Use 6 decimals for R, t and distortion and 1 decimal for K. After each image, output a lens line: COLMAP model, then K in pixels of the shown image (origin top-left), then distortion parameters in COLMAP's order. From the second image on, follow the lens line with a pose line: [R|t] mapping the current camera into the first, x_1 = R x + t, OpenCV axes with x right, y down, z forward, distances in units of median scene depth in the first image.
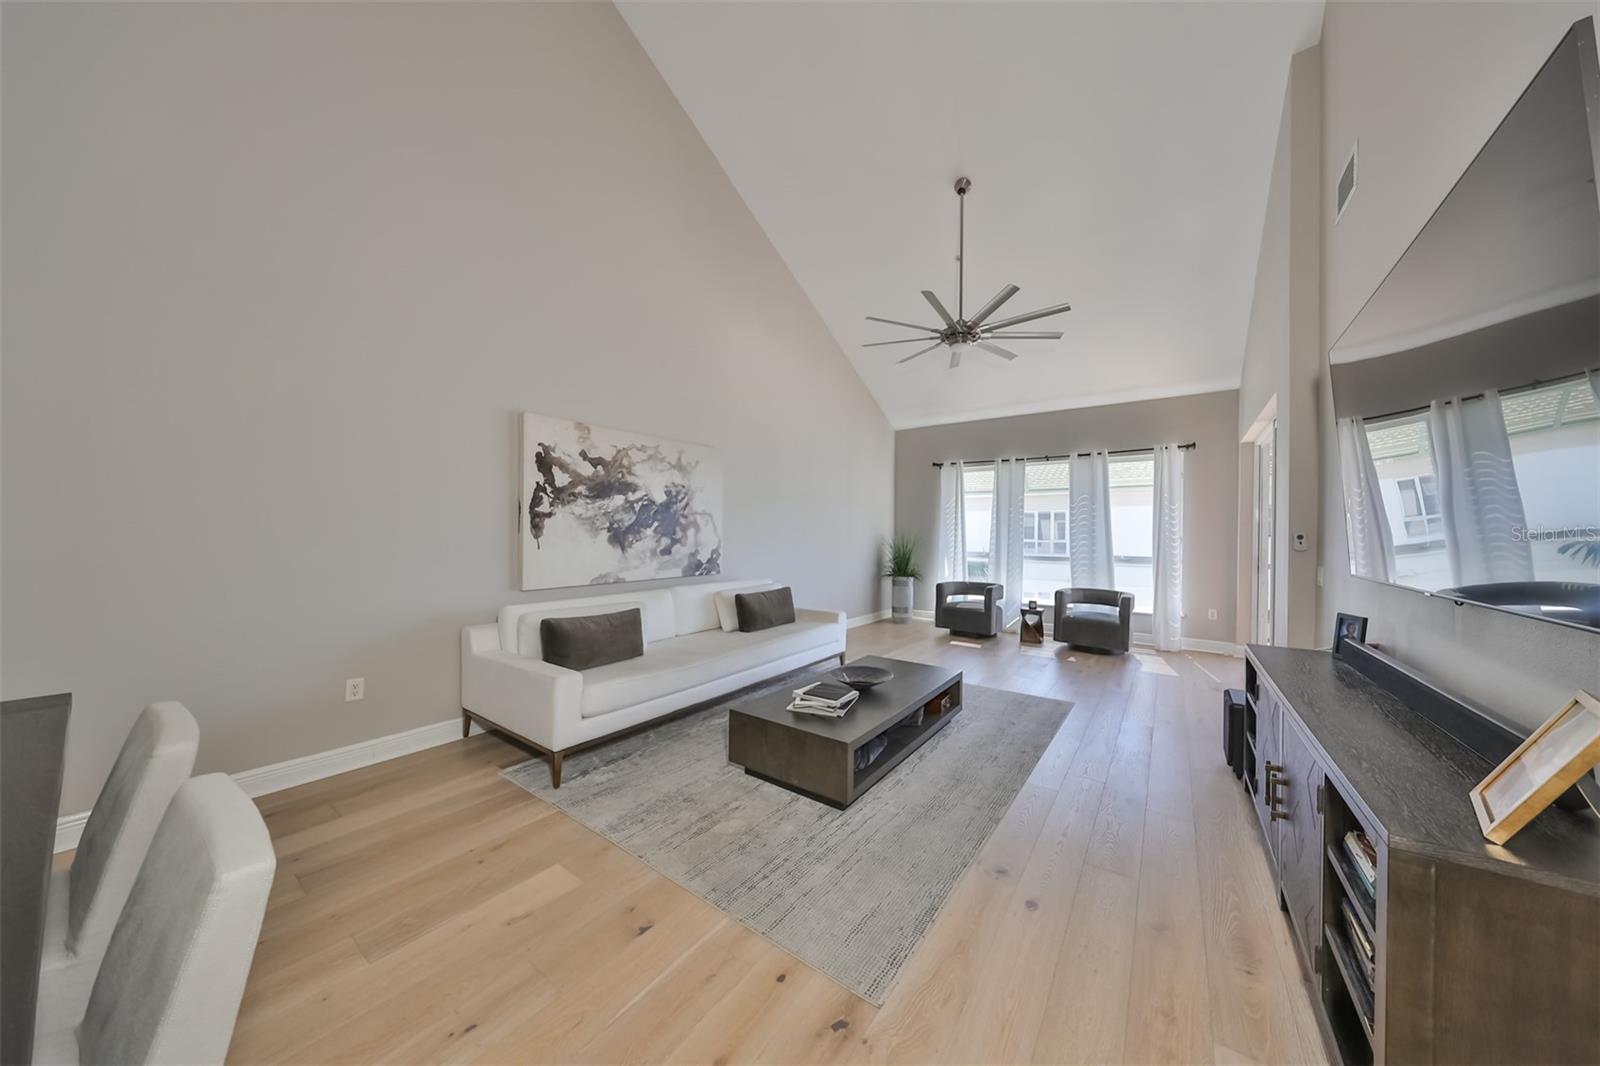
lens RADIAL K [[503.3, 0, 830.3], [0, 503.3, 532.5], [0, 0, 1]] dist [0.006082, -0.000019]
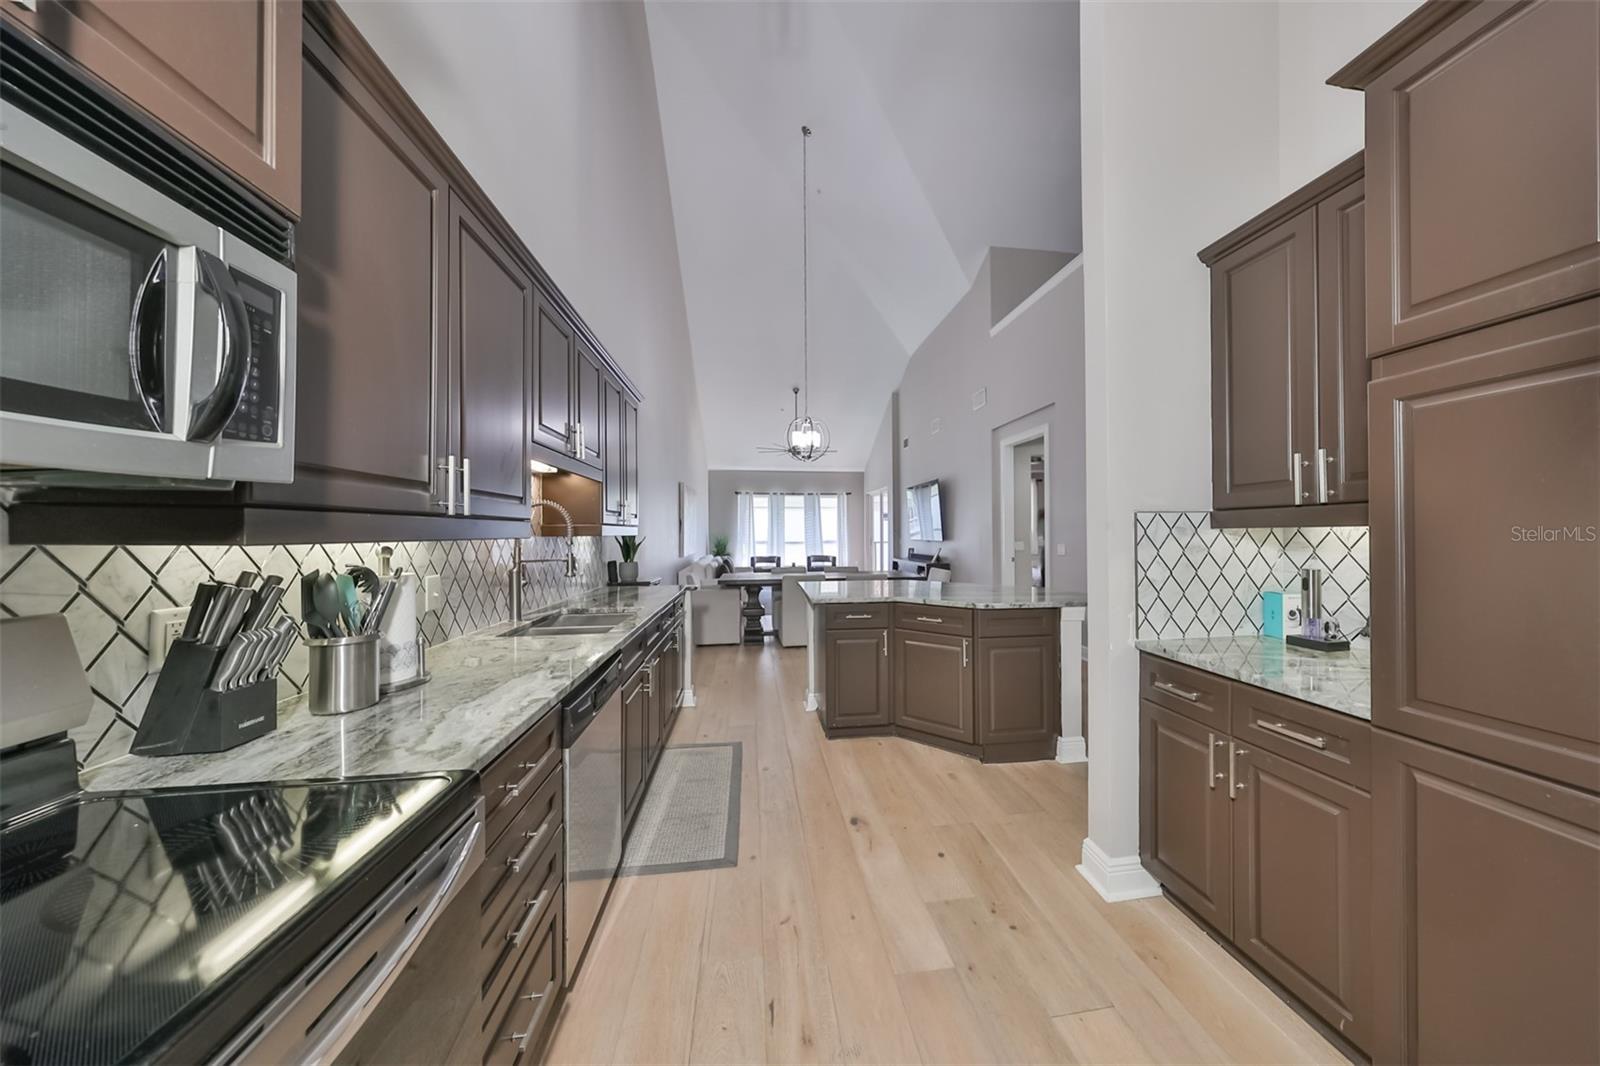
lens RADIAL K [[503.3, 0, 830.0], [0, 503.3, 535.4], [0, 0, 1]] dist [0.006082, -0.000019]
pose [[0.736225, -0.018919, 0.676472, -1.274754], [0.009609, 0.999801, 0.017504, -0.018562], [-0.676668, -0.006387, 0.736260, -0.913632]]
